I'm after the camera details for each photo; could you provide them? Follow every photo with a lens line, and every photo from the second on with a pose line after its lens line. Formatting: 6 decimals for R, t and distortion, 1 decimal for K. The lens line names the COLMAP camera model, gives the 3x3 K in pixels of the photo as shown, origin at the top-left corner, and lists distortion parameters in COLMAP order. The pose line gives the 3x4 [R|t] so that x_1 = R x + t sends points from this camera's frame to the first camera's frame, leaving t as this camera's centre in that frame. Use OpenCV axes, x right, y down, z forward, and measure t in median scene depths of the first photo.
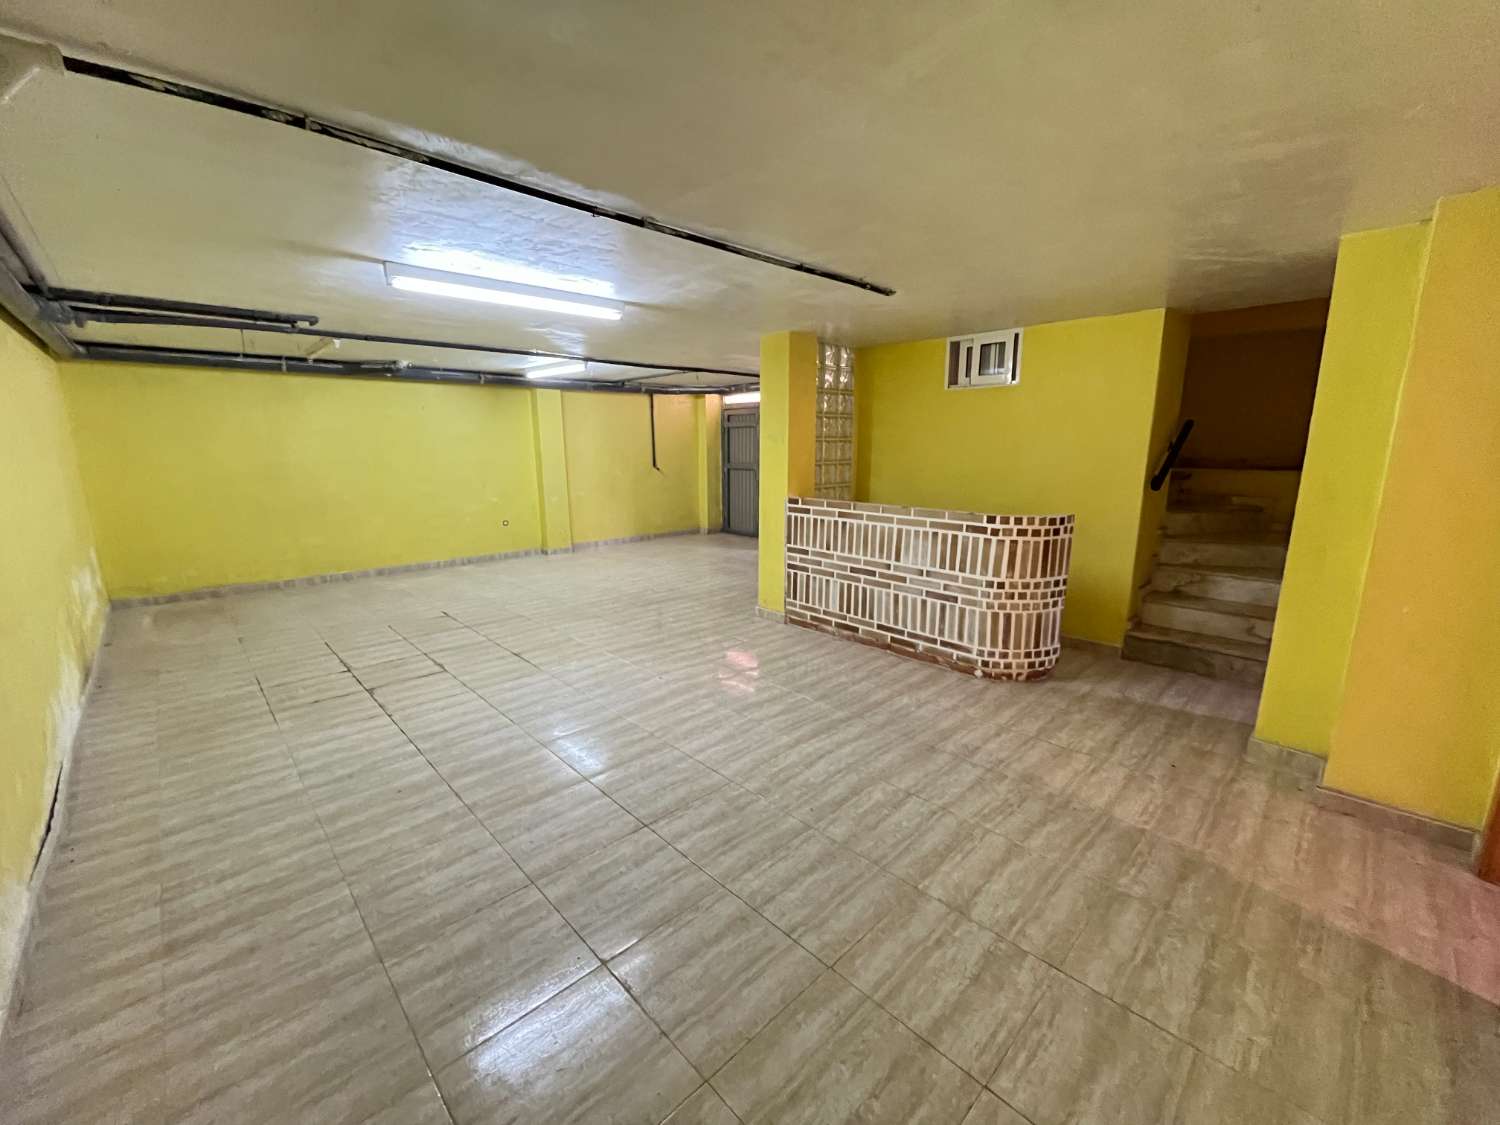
lens RADIAL K [[609.3, 0, 762.6], [0, 609.3, 563.3], [0, 0, 1]] dist [-0.002063, -0.000774]
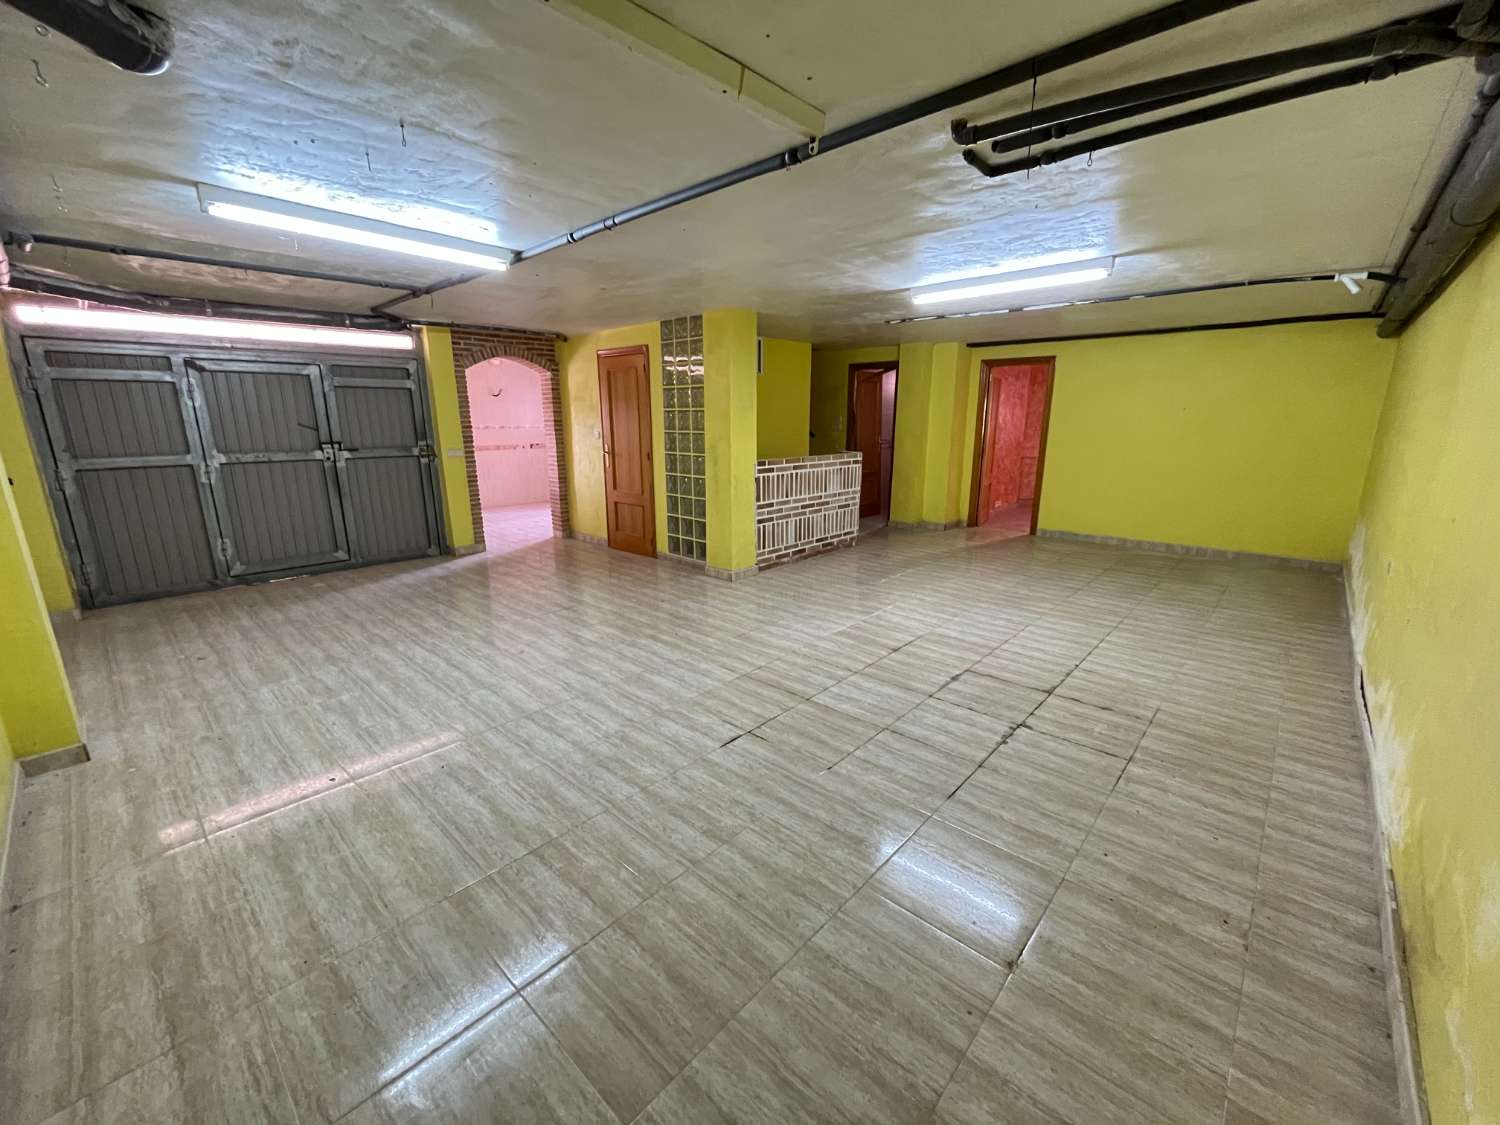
lens RADIAL K [[609.3, 0, 743.5], [0, 609.3, 555.8], [0, 0, 1]] dist [-0.002063, -0.000774]
pose [[-0.043711, -0.223995, 0.973610, -1.205706], [0.195378, 0.953807, 0.228210, -0.223835], [-0.979753, 0.200197, 0.002071, 1.164921]]
